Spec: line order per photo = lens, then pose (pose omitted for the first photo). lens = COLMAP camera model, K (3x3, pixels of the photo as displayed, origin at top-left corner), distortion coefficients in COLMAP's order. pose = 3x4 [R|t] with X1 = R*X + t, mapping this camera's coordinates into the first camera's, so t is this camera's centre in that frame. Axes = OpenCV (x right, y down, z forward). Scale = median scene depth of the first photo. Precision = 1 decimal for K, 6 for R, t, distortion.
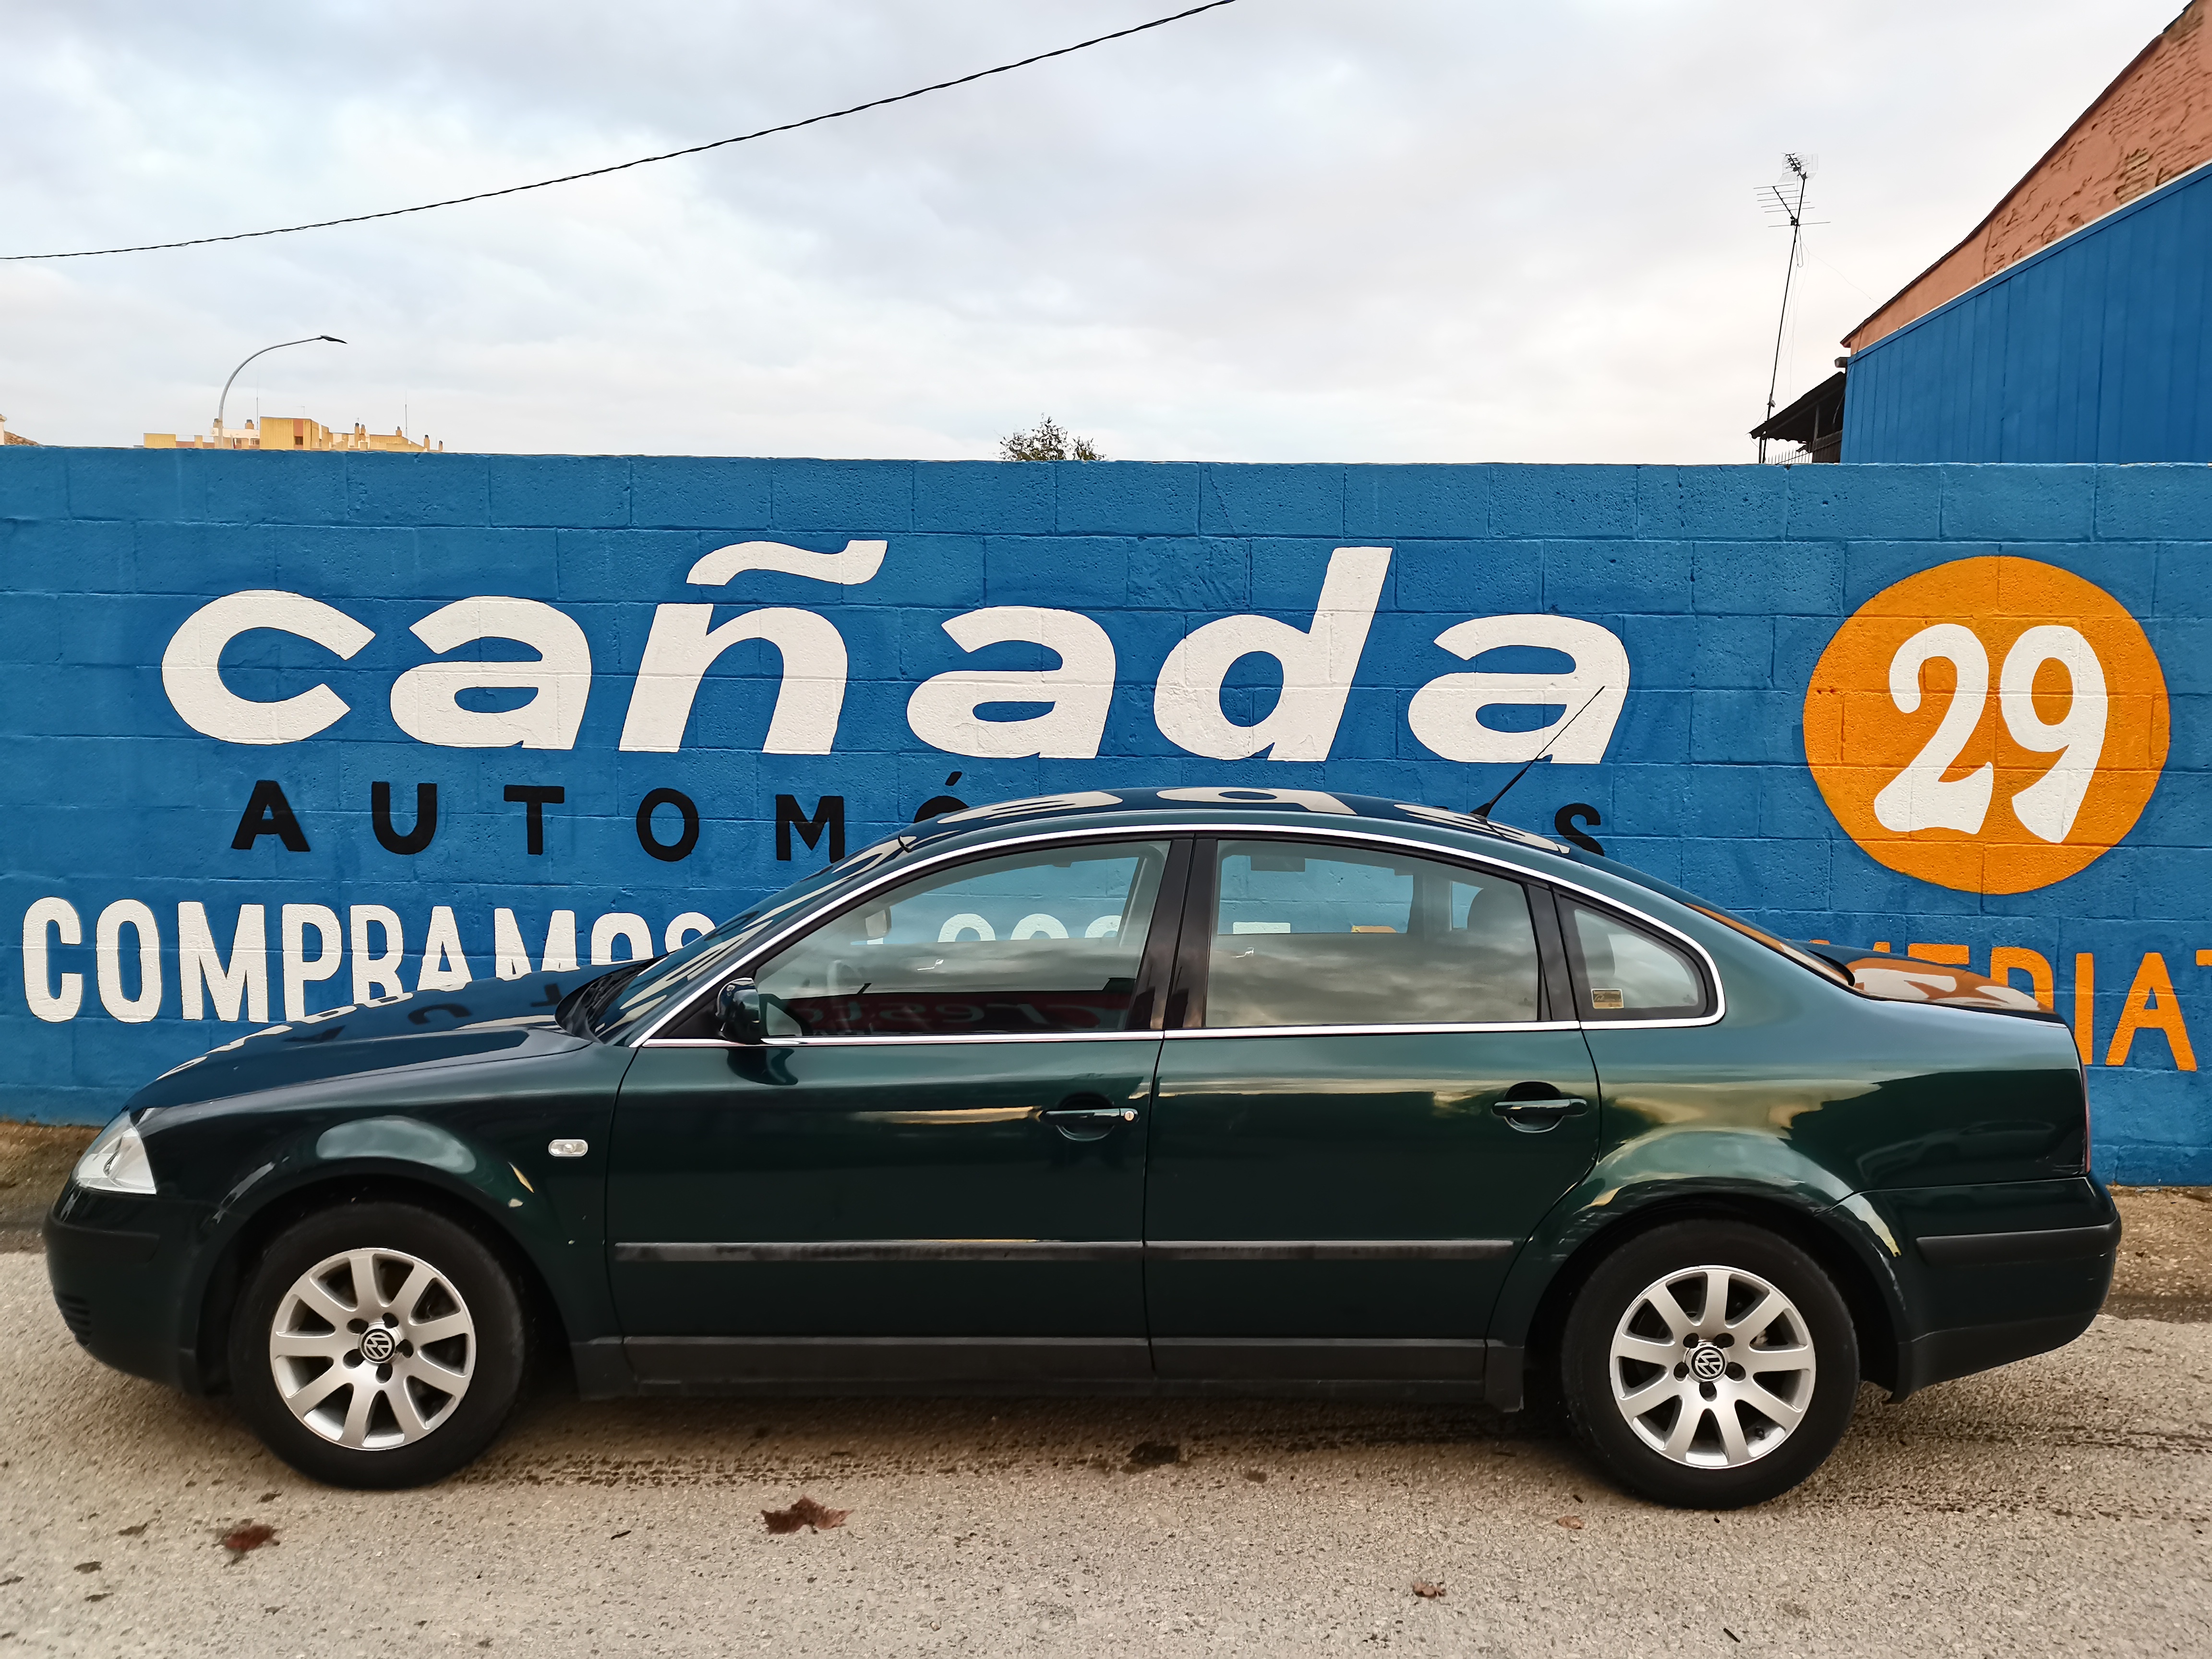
lens RADIAL K [[1680.7, 0, 1106.0], [0, 1680.7, 829.5], [0, 0, 1]] dist [0.056266, -0.044944]
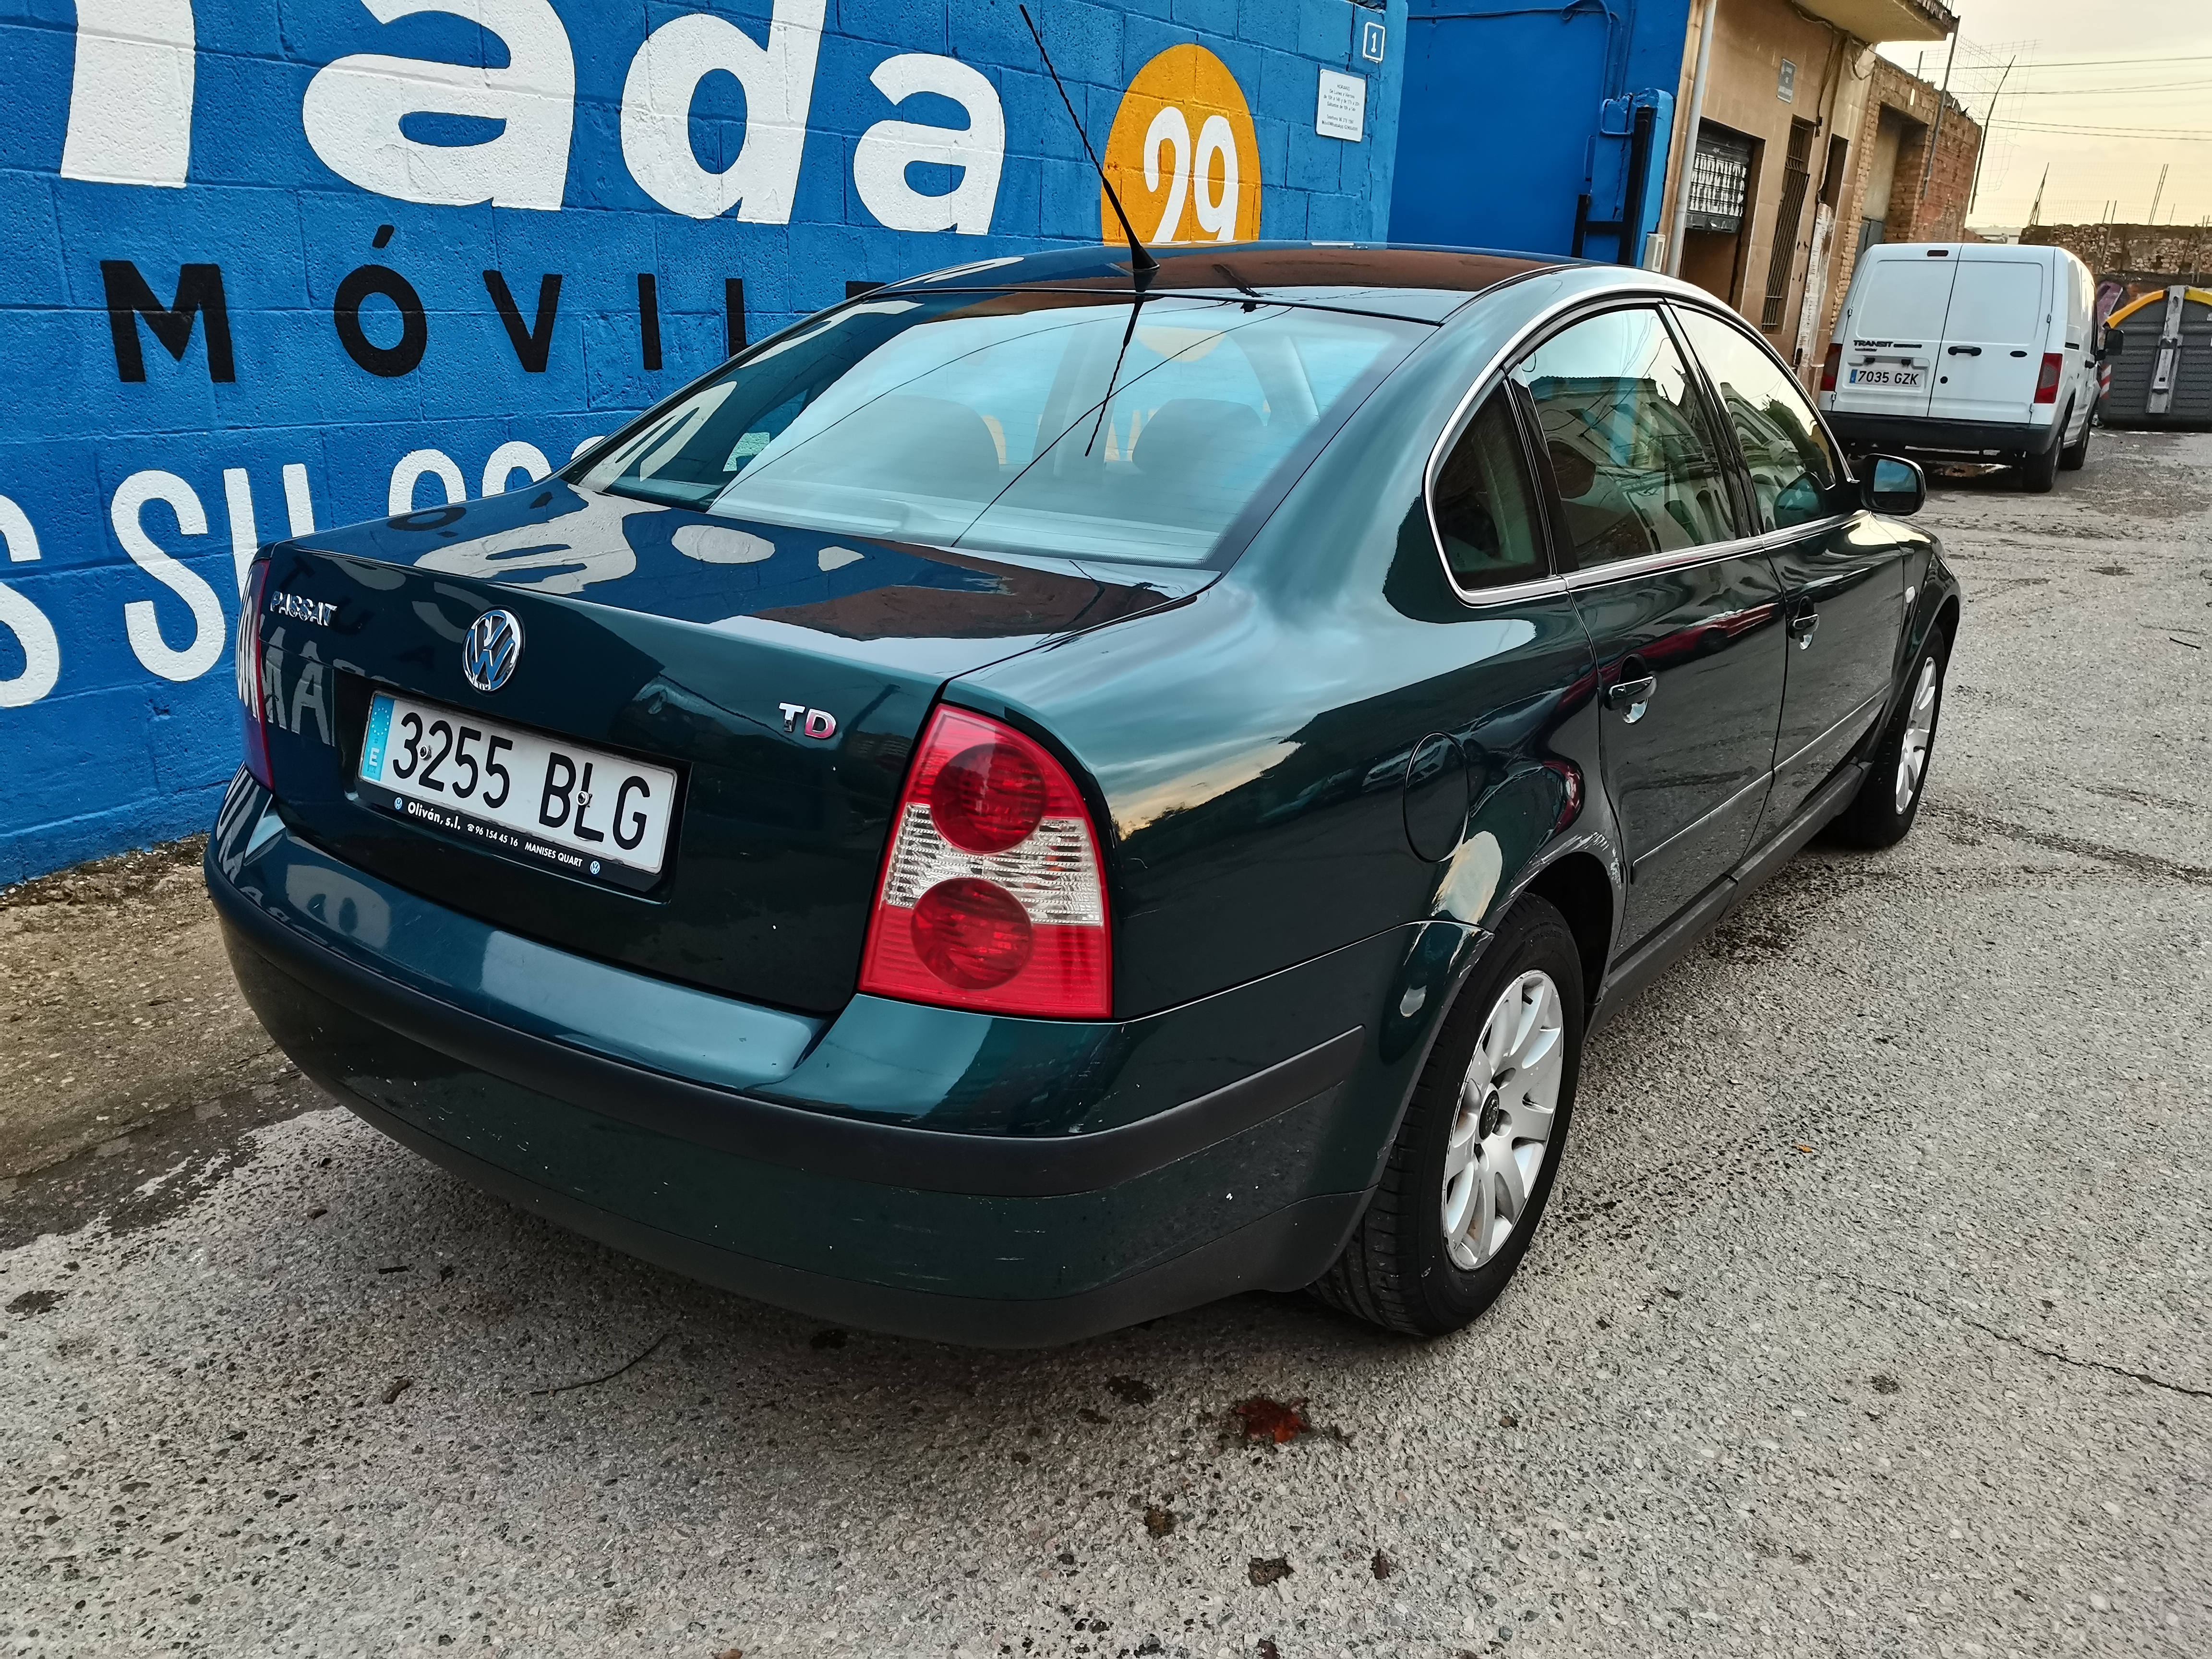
lens RADIAL K [[1702.9, 0, 1105.9], [0, 1702.9, 826.0], [0, 0, 1]] dist [0.032472, -0.005190]
pose [[0.514282, -0.262463, 0.816472, -0.547883], [0.033218, 0.957402, 0.286843, 0.006011], [-0.856978, -0.120396, 0.501093, 0.411893]]
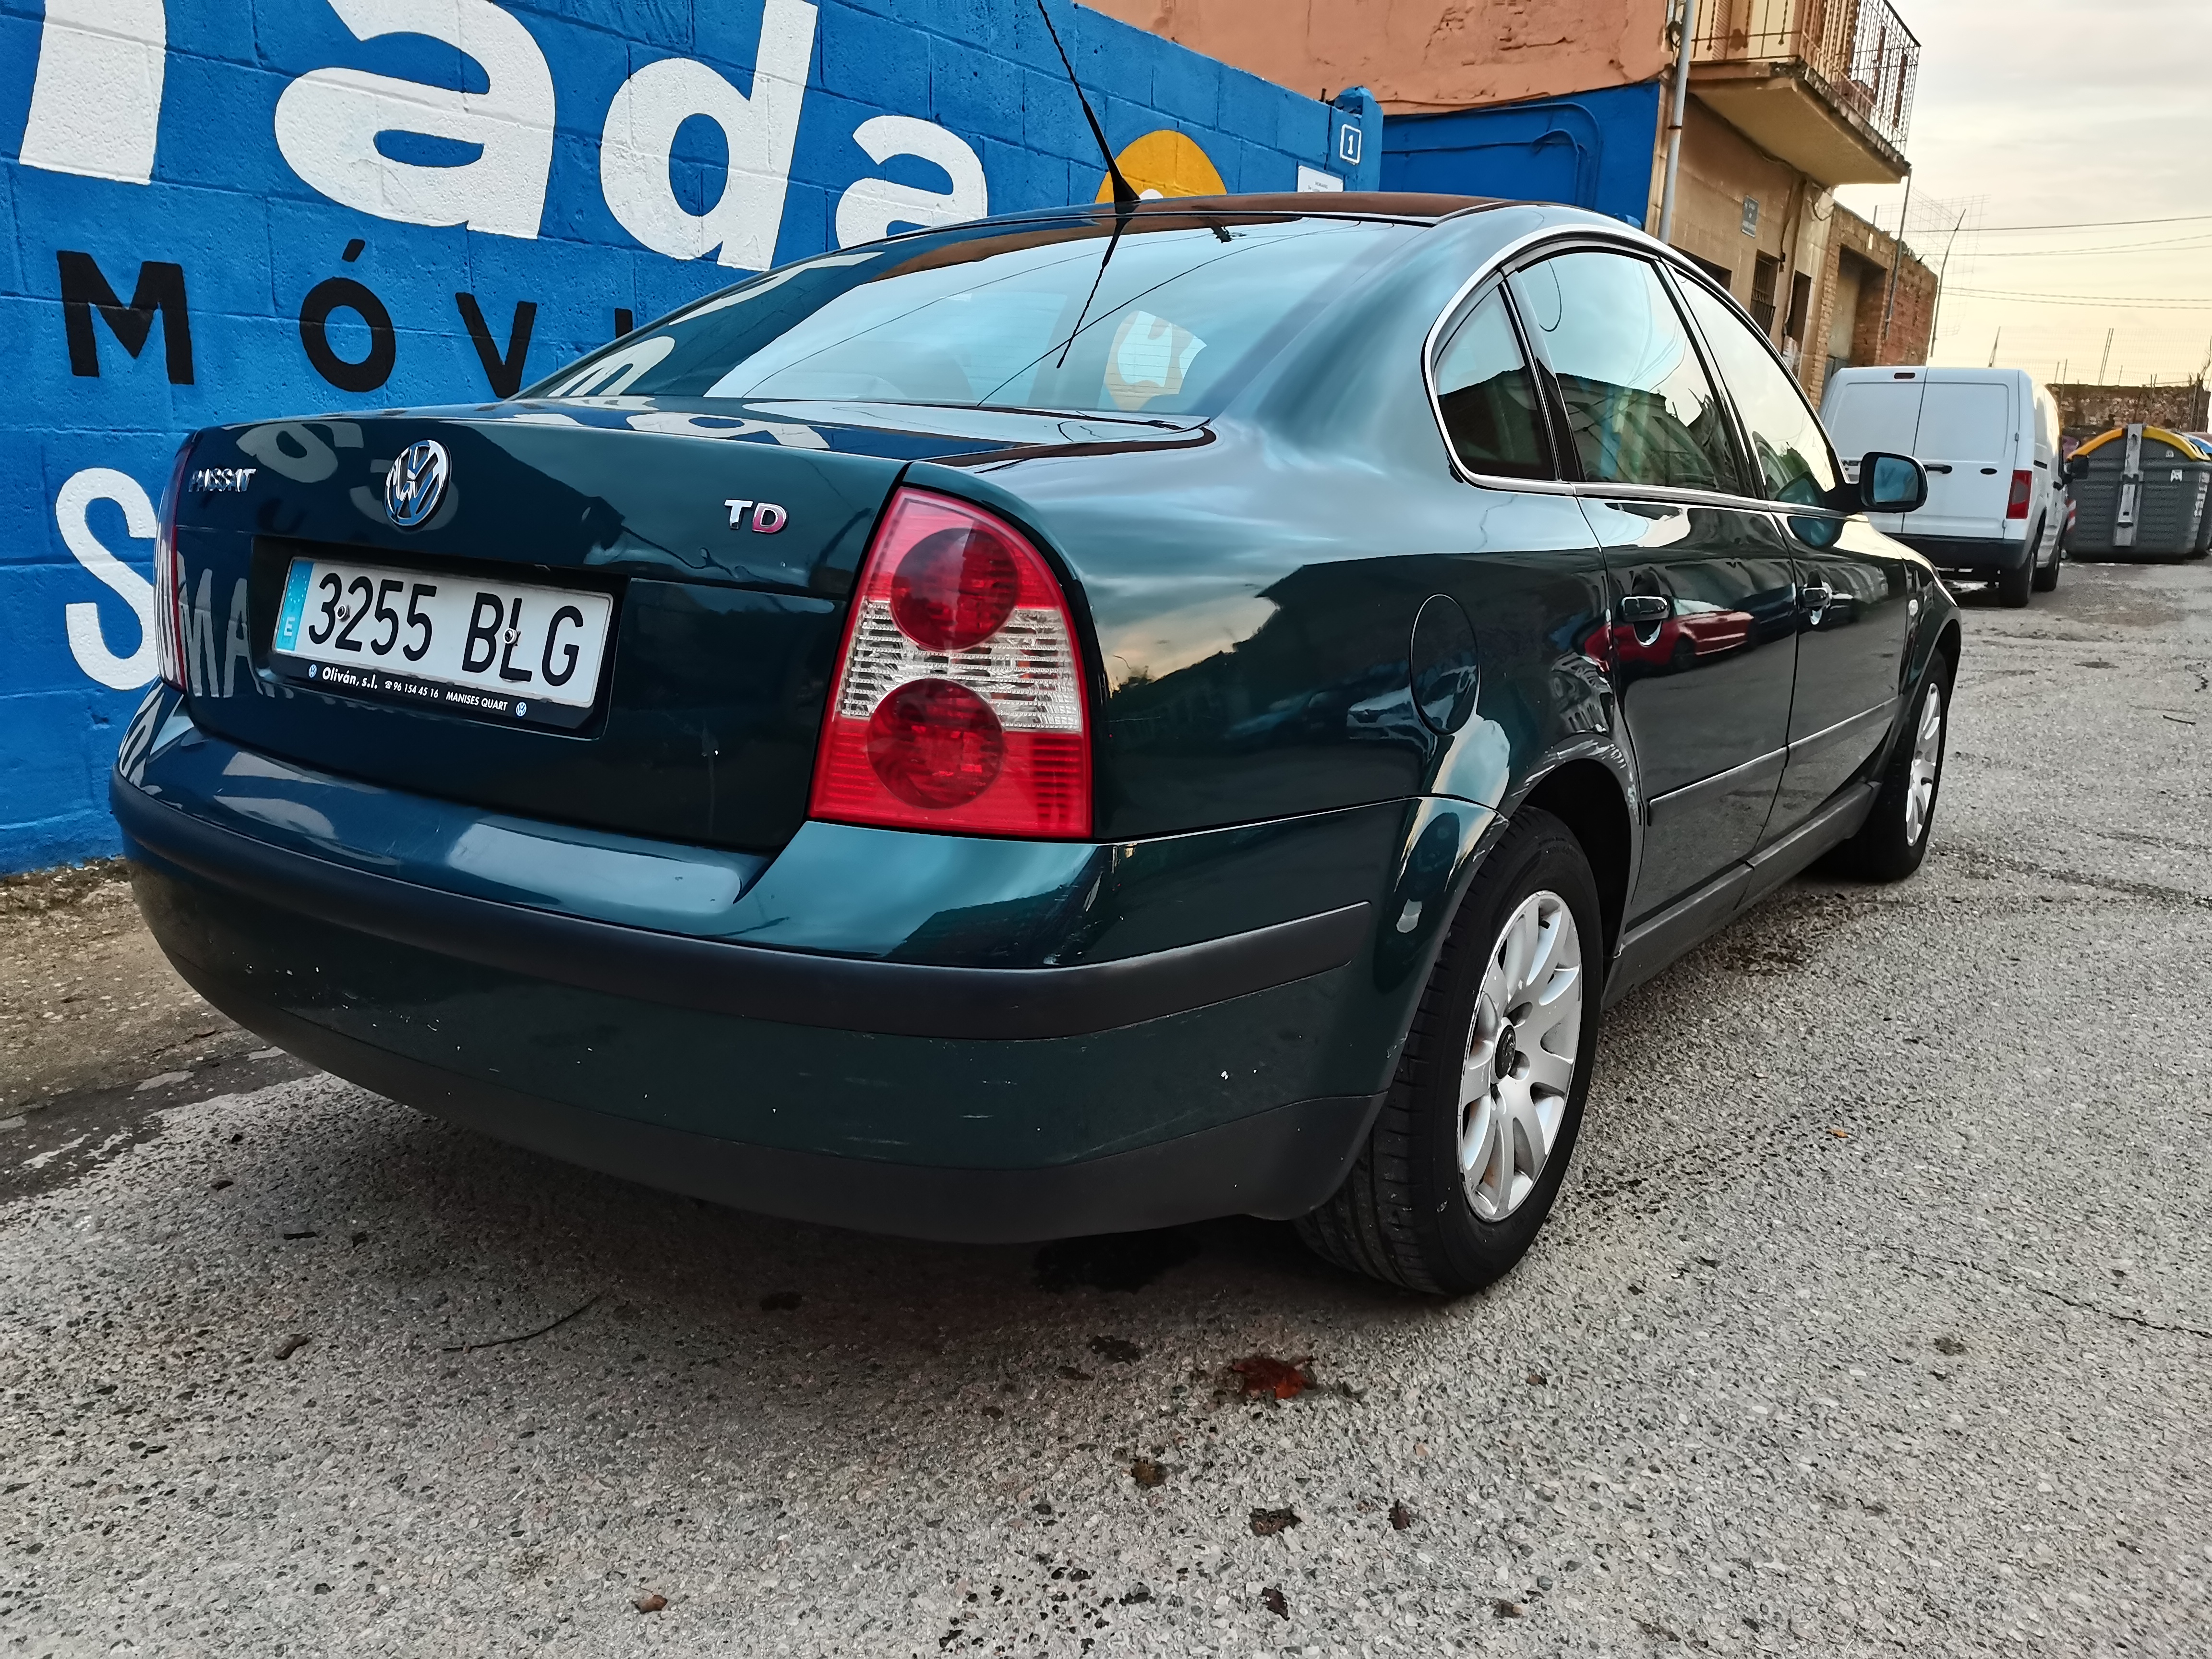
lens RADIAL K [[1702.9, 0, 1105.9], [0, 1702.9, 826.0], [0, 0, 1]] dist [0.032472, -0.005190]
pose [[0.506498, -0.189712, 0.841112, -0.536410], [0.033665, 0.979102, 0.200564, 0.061742], [-0.861584, -0.073269, 0.502300, 0.420004]]
